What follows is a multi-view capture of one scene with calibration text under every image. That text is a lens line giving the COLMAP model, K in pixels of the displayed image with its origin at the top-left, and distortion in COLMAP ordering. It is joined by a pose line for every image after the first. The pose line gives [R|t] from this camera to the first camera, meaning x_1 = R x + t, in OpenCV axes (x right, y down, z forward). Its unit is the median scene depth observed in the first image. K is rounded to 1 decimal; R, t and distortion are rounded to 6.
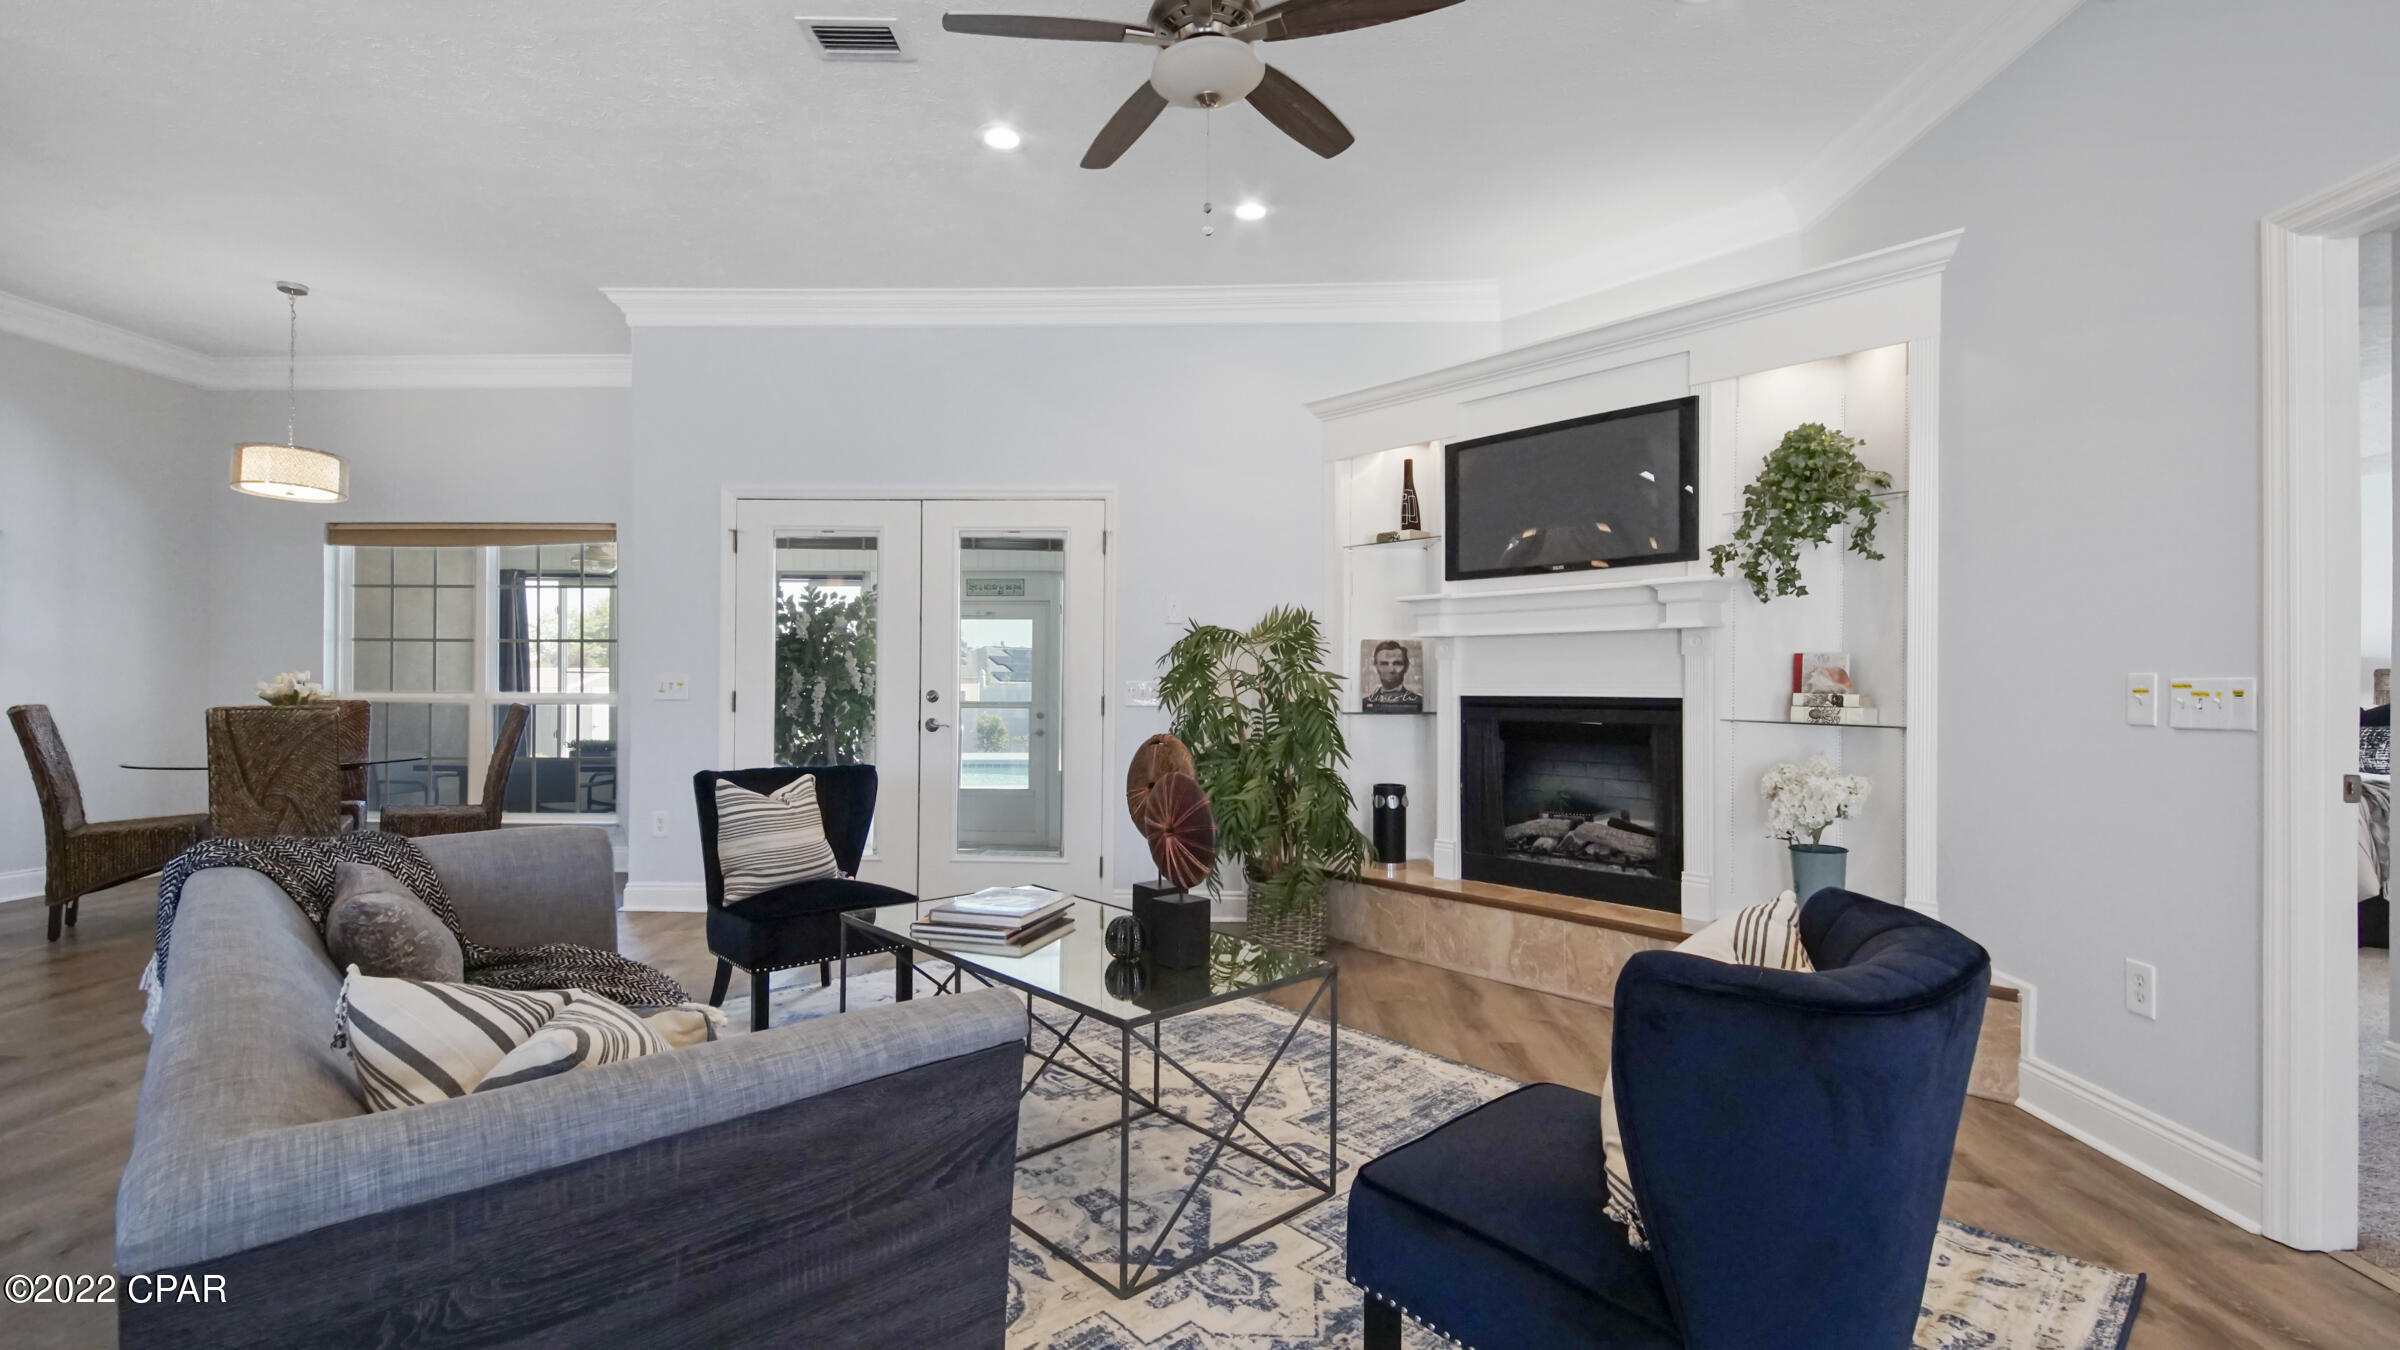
lens RADIAL K [[1046.6, 0, 1198.6], [0, 1046.6, 688.1], [0, 0, 1]] dist [0.011726, -0.000156]
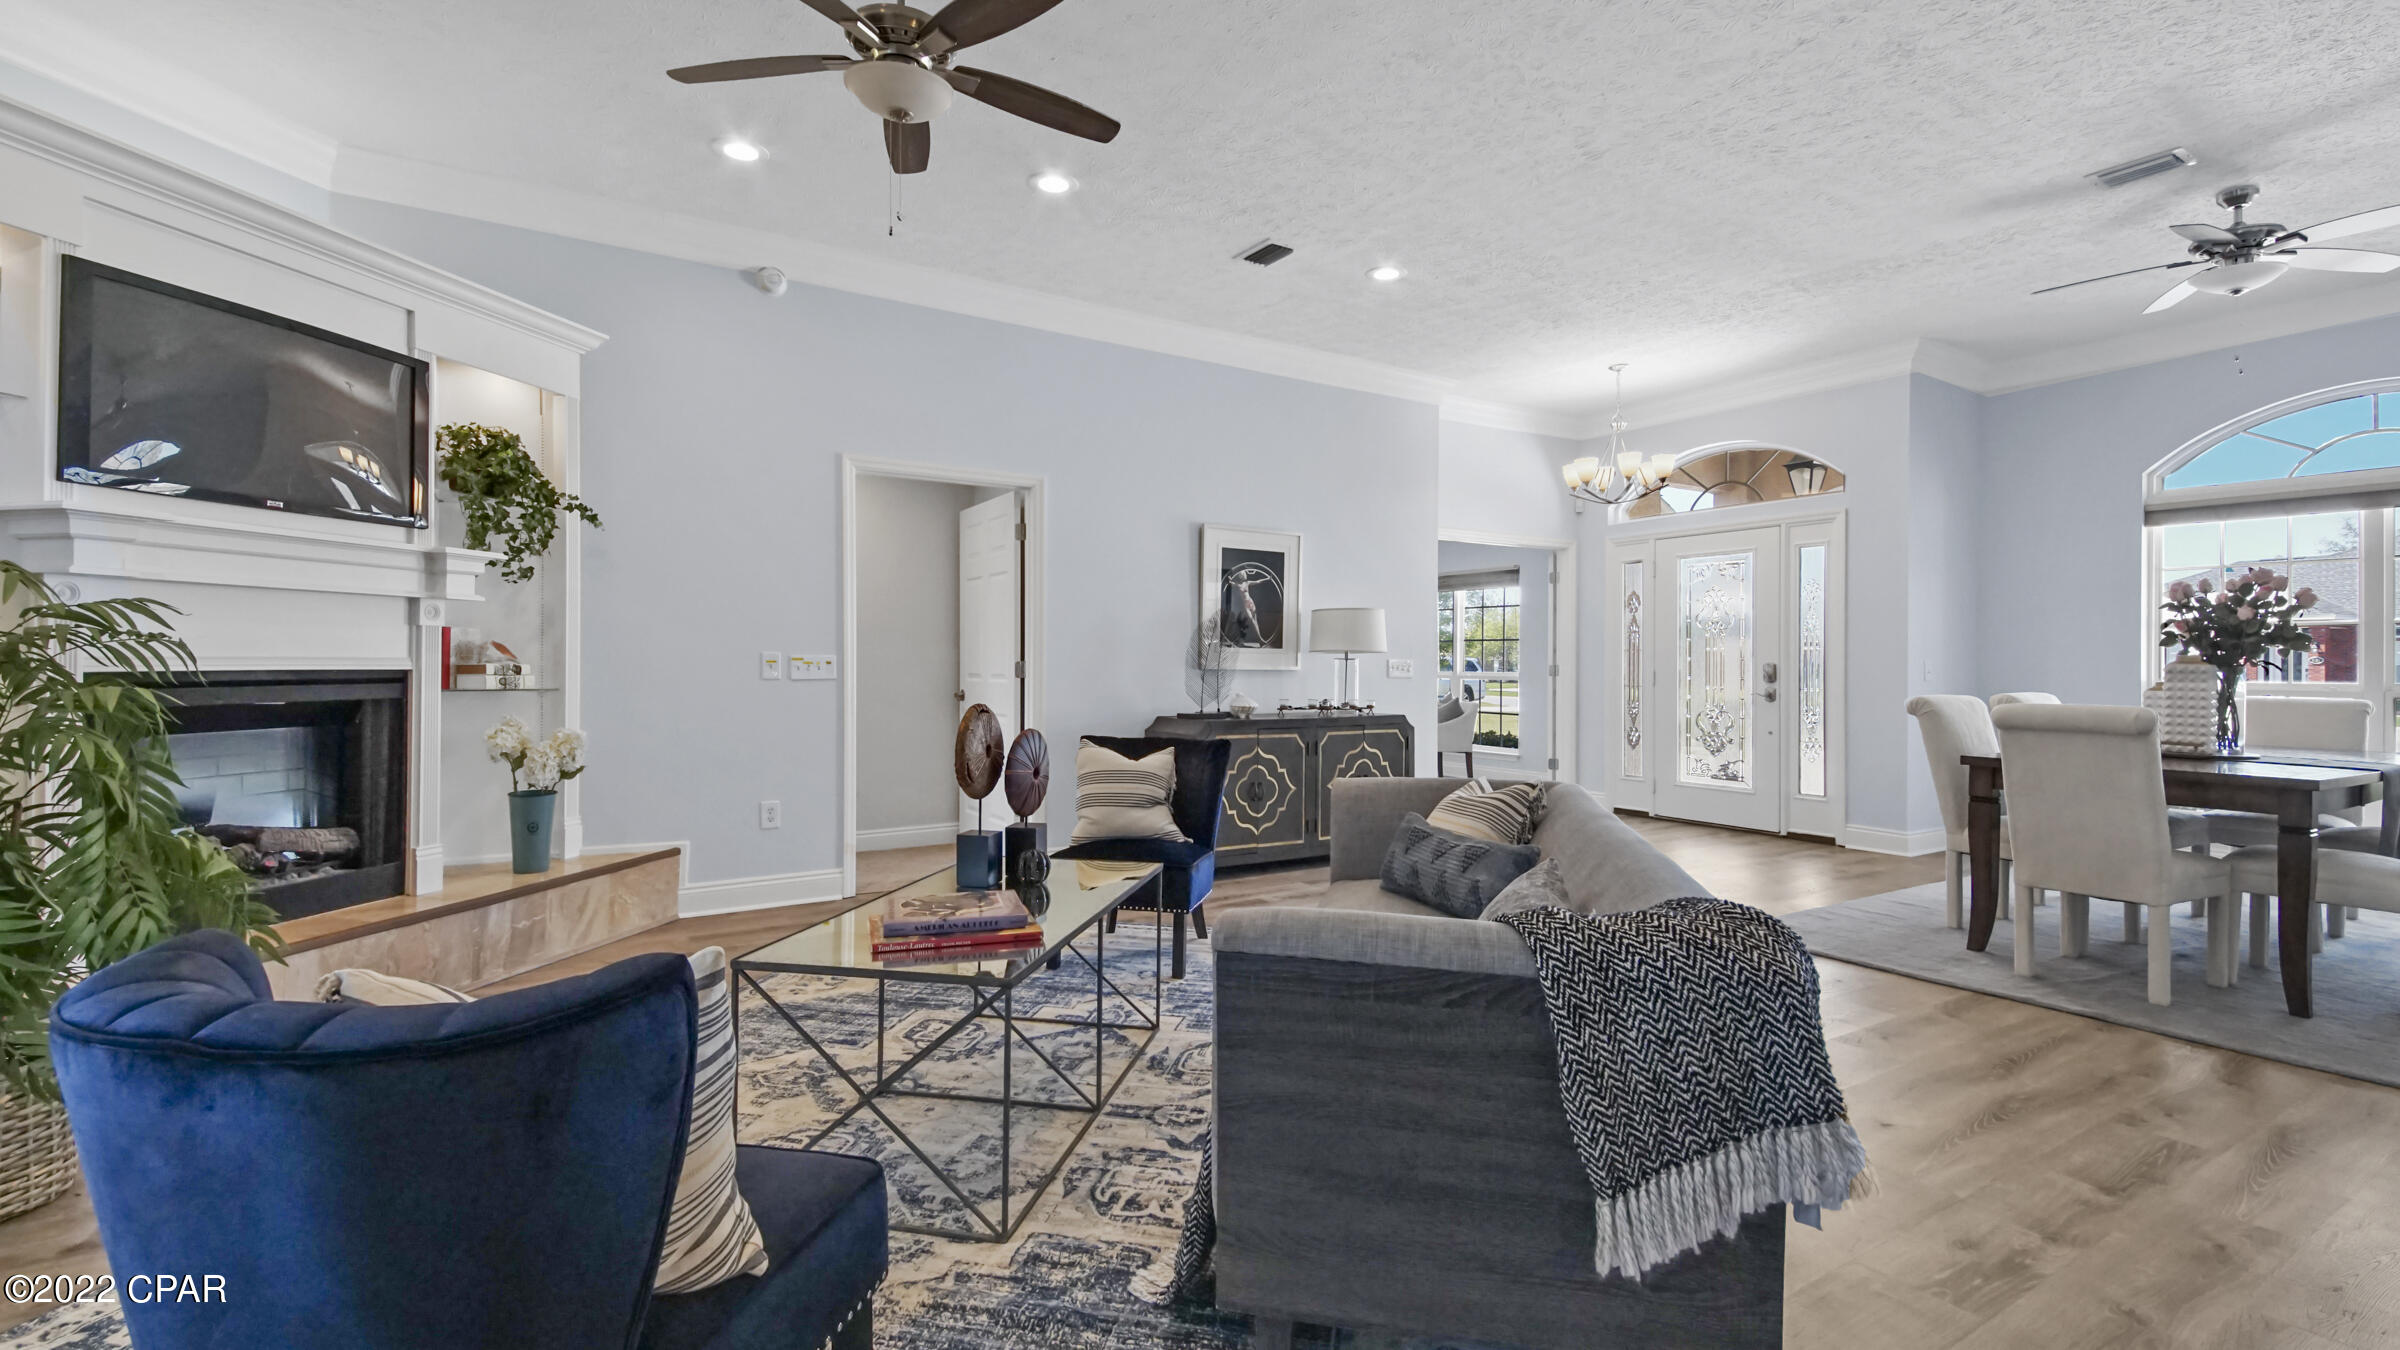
lens RADIAL K [[1033.6, 0, 1200.0], [0, 1033.6, 675.0], [0, 0, 1]] dist [-0.000678, -0.000408]
pose [[-0.580371, -0.014801, 0.814217, -0.617159], [-0.006109, 0.999886, 0.013822, -0.002101], [-0.814329, 0.003048, -0.580395, 0.812881]]
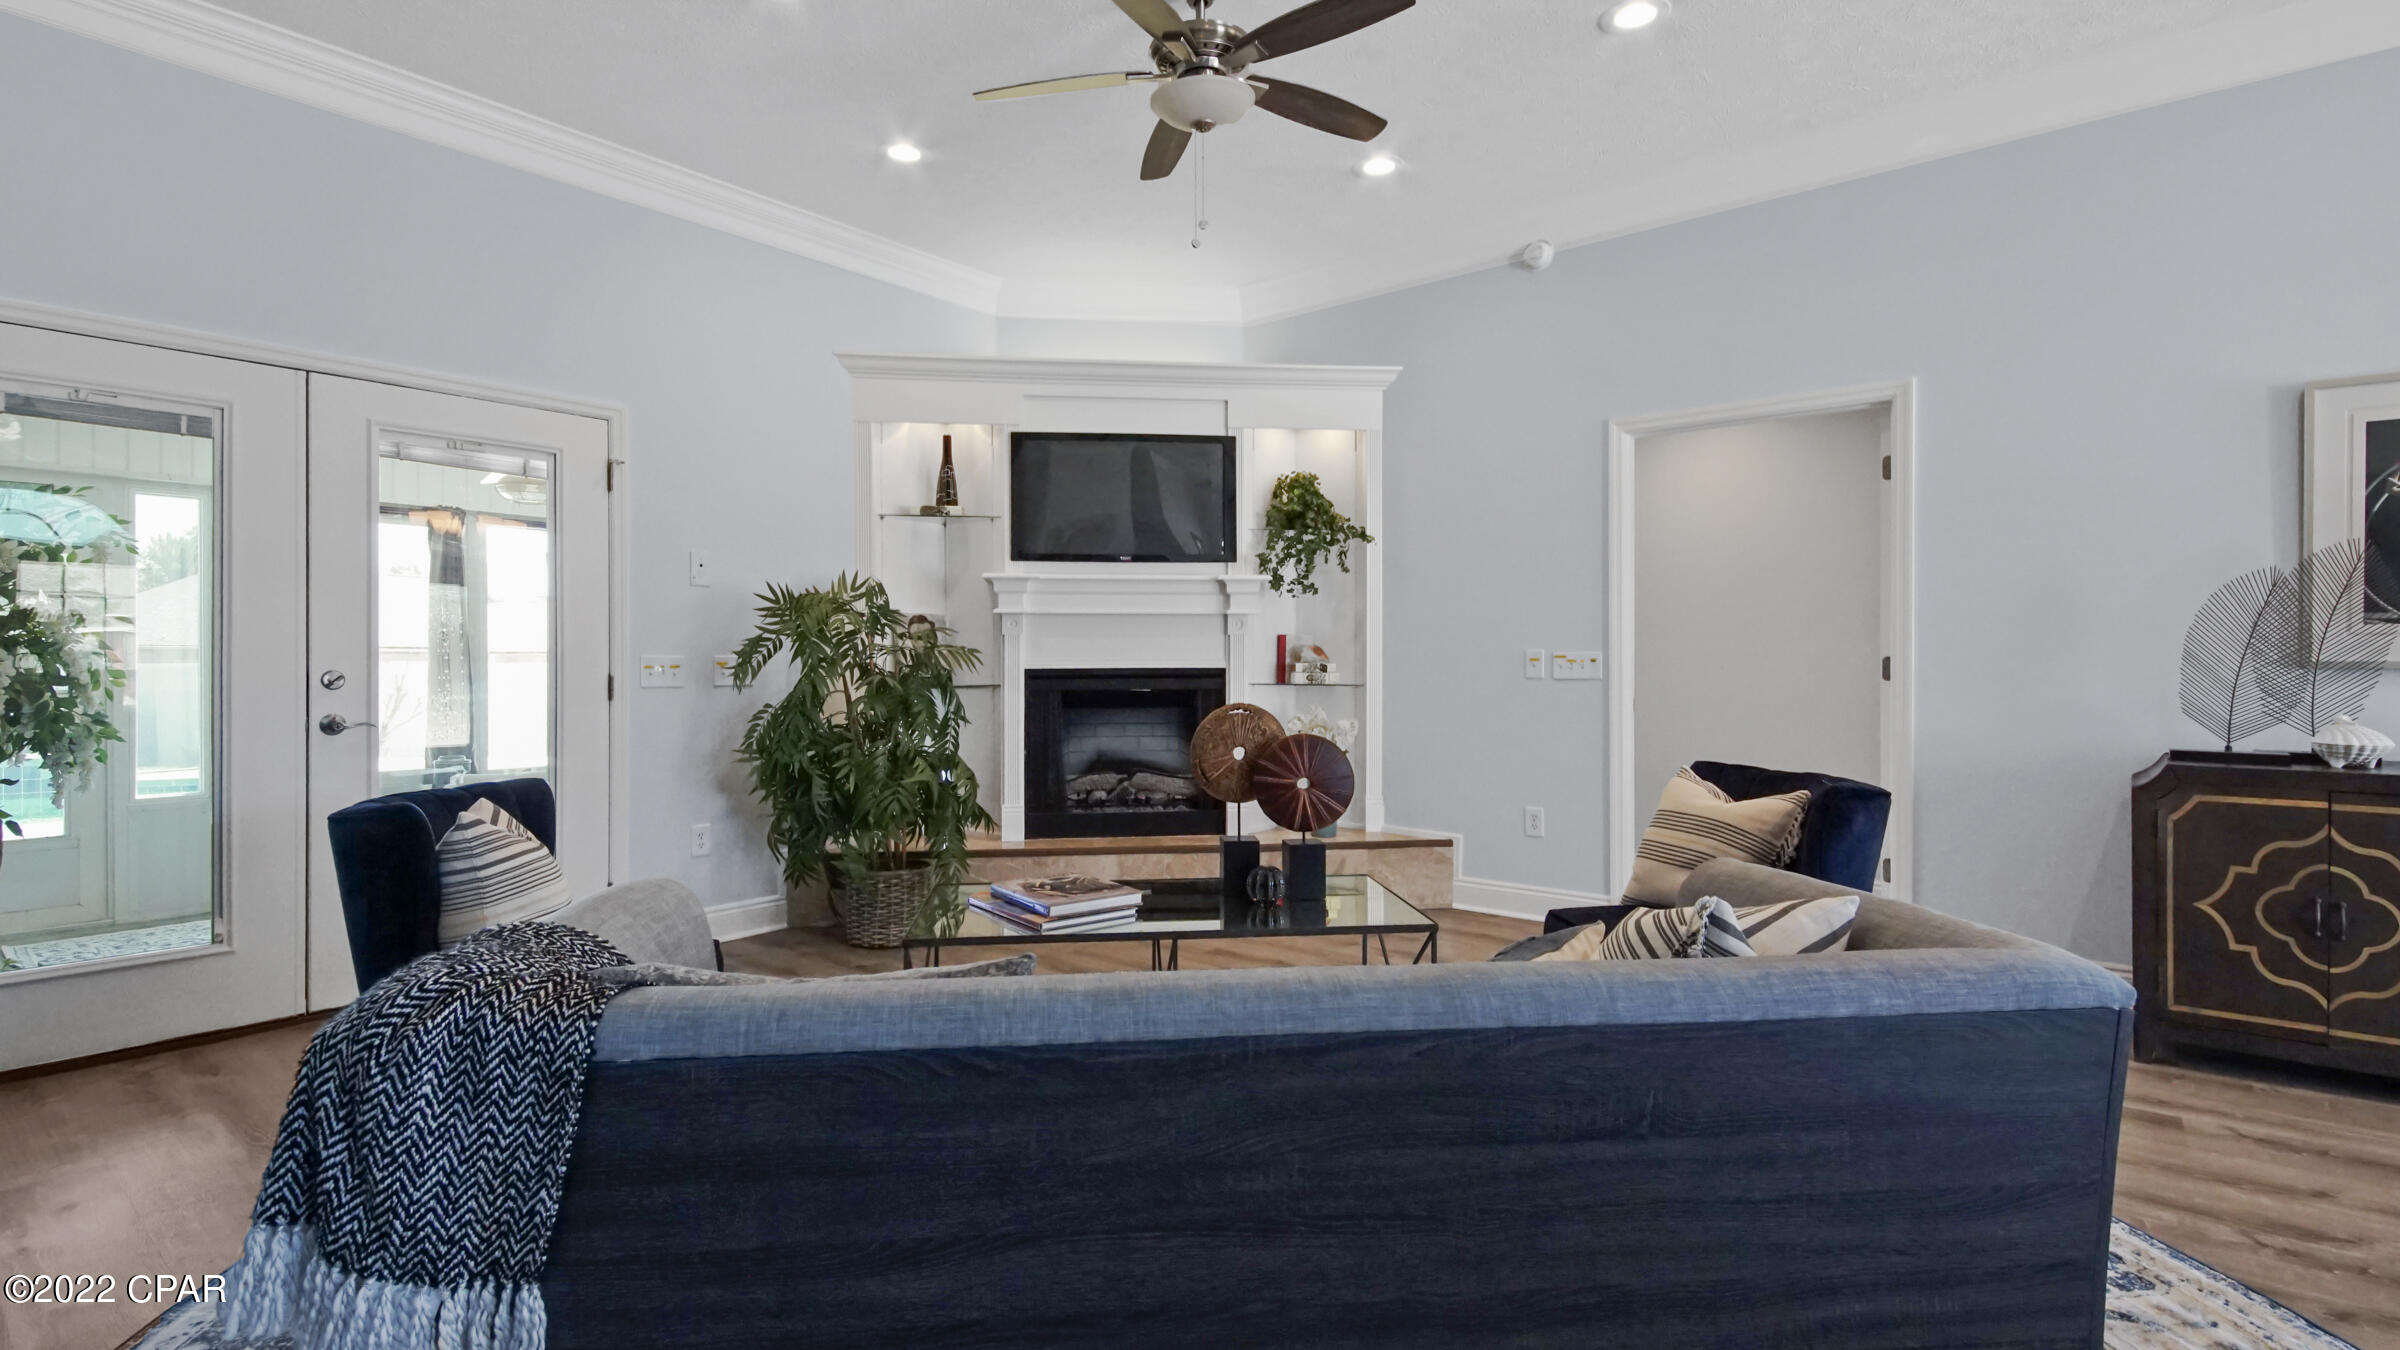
lens RADIAL K [[1091.1, 0, 1200.0], [0, 1091.1, 675.0], [0, 0, 1]] dist [0.001486, -0.000051]
pose [[0.588380, -0.016290, 0.808420, -0.545900], [0.006953, 0.999862, 0.015087, -0.001903], [-0.808554, -0.003256, 0.588412, 0.197780]]
